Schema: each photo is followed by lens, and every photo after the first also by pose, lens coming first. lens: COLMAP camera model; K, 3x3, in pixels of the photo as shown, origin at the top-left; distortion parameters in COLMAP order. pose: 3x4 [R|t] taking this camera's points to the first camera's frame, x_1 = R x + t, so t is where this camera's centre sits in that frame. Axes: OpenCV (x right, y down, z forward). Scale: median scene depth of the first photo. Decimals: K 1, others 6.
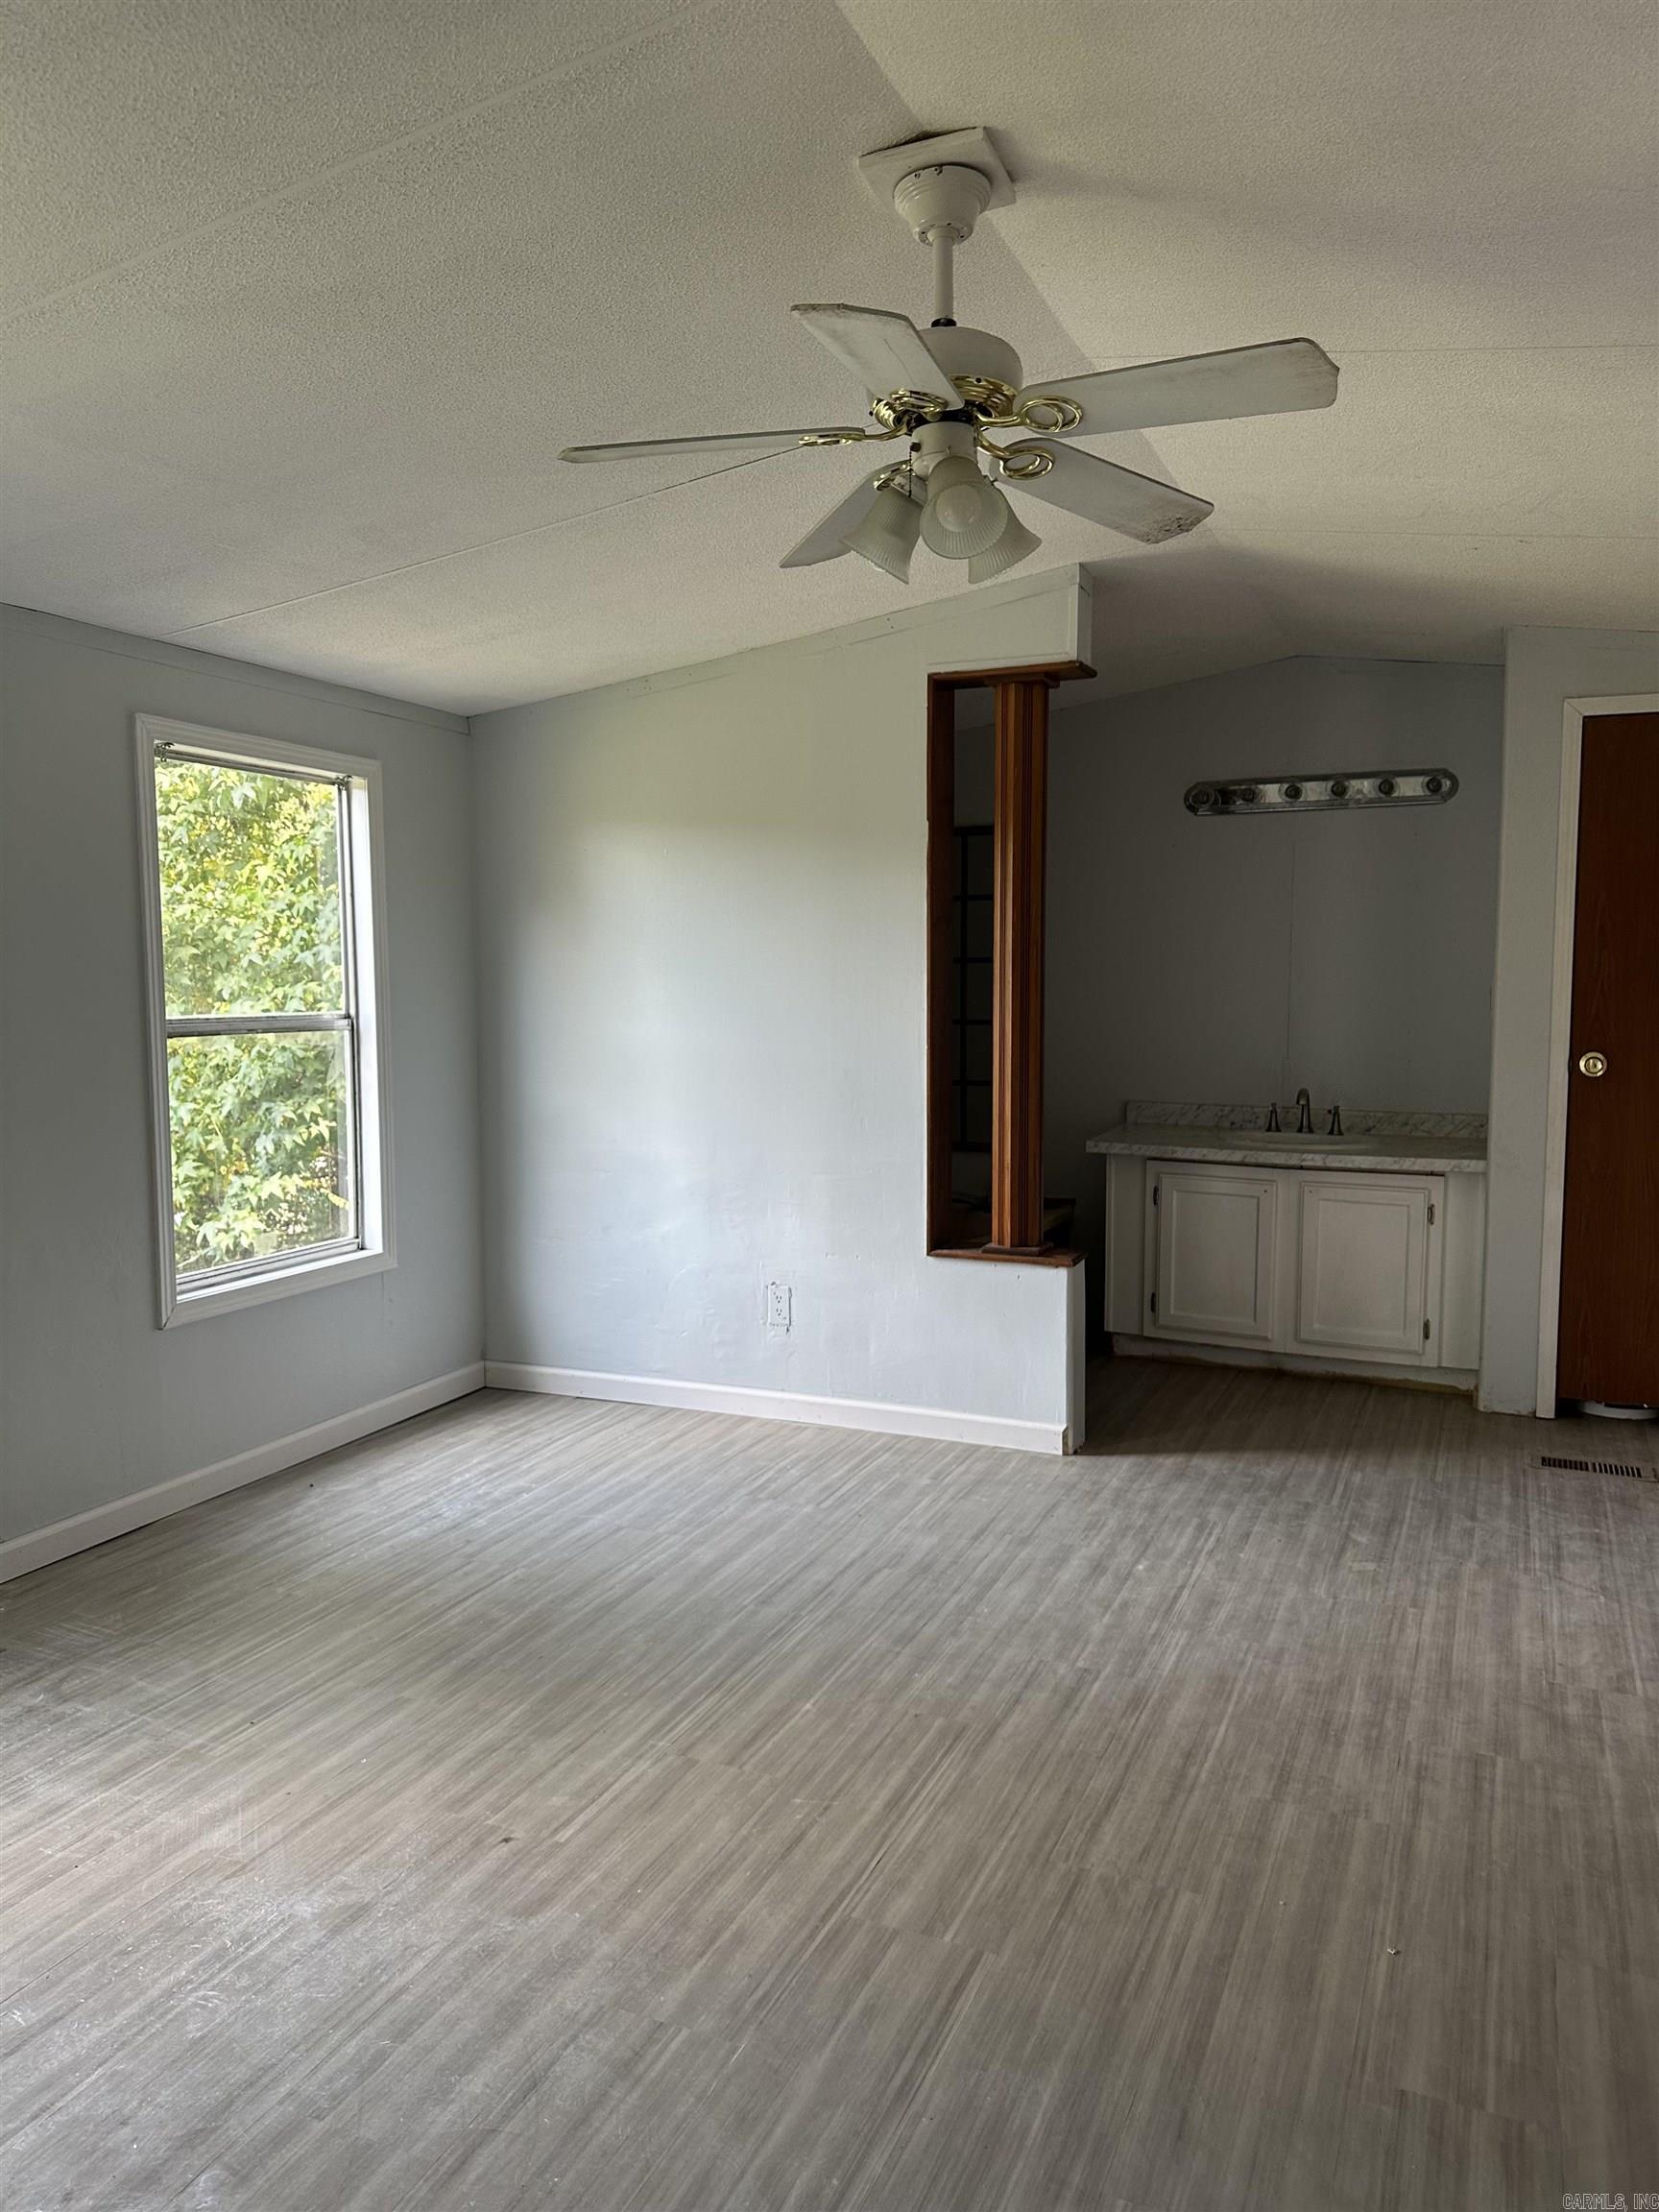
lens RADIAL K [[1568.8, 0, 828.4], [0, 1568.8, 1090.4], [0, 0, 1]] dist [0.039057, -0.043281]
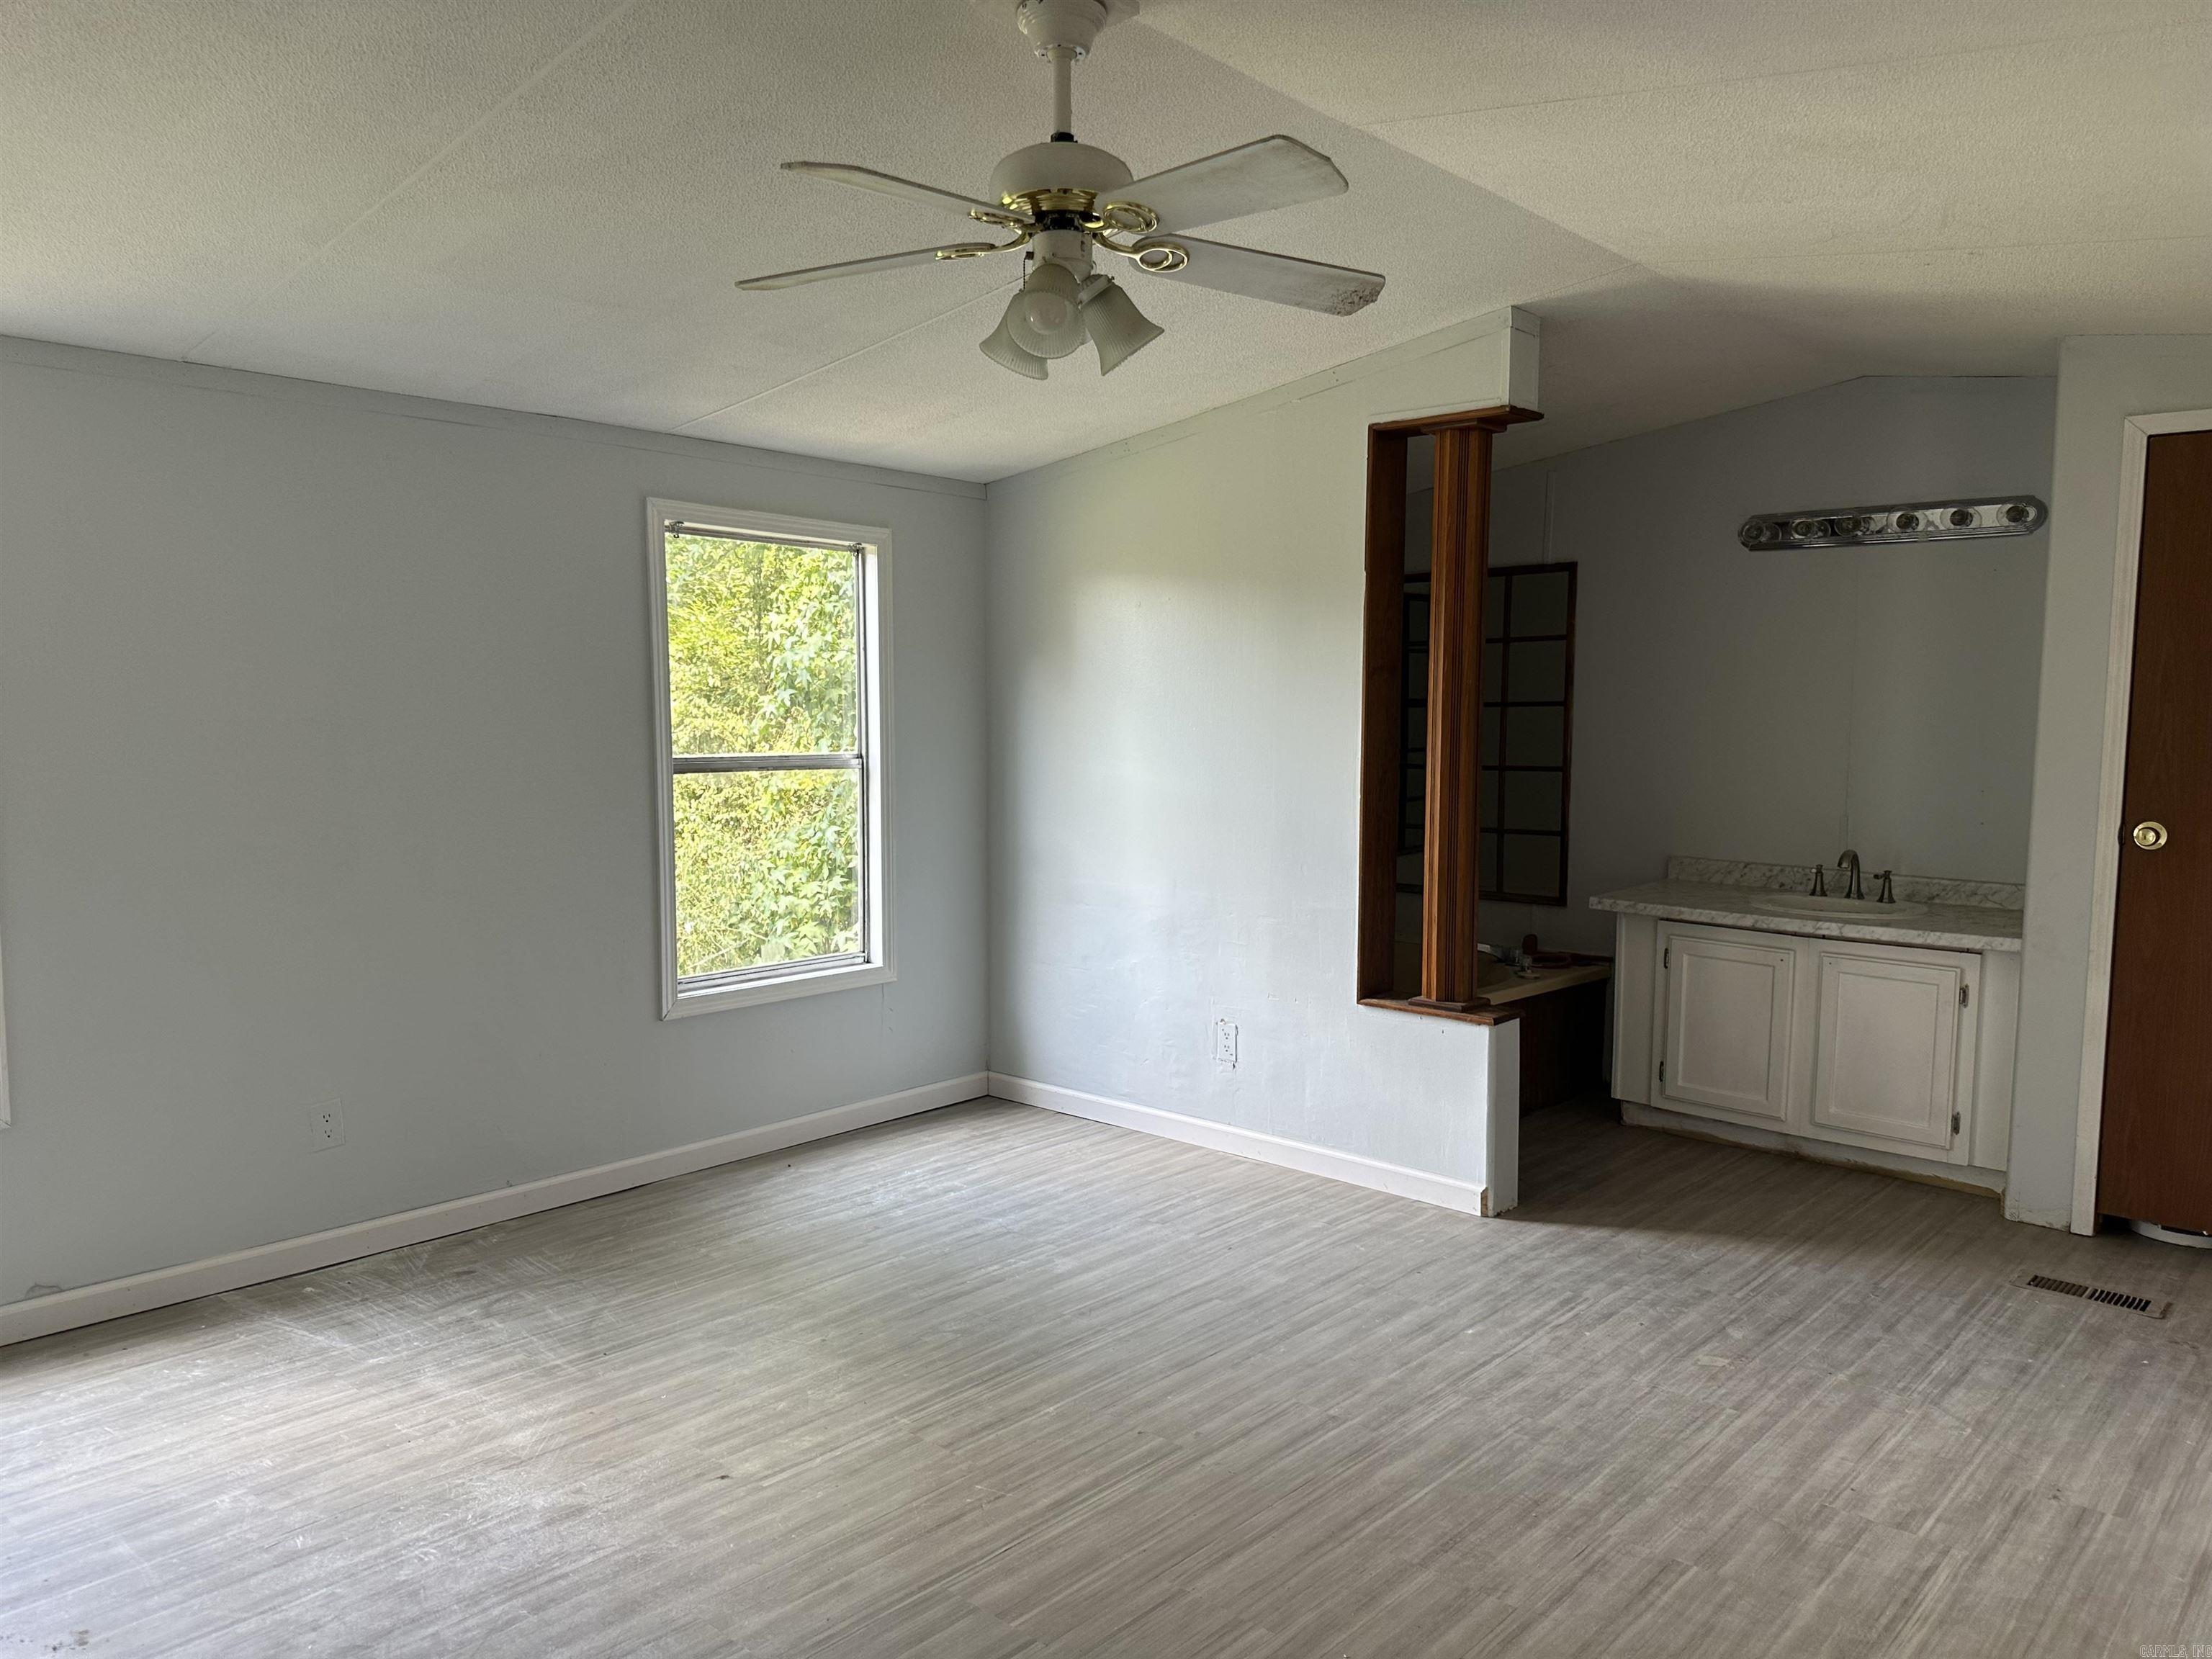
lens RADIAL K [[1568.8, 0, 1116.4], [0, 1568.8, 830.5], [0, 0, 1]] dist [0.039057, -0.043281]
pose [[0.949265, 0.033010, -0.312739, 0.261213], [-0.030741, 0.999453, 0.012183, -0.014969], [0.312970, -0.001951, 0.949761, -0.007469]]
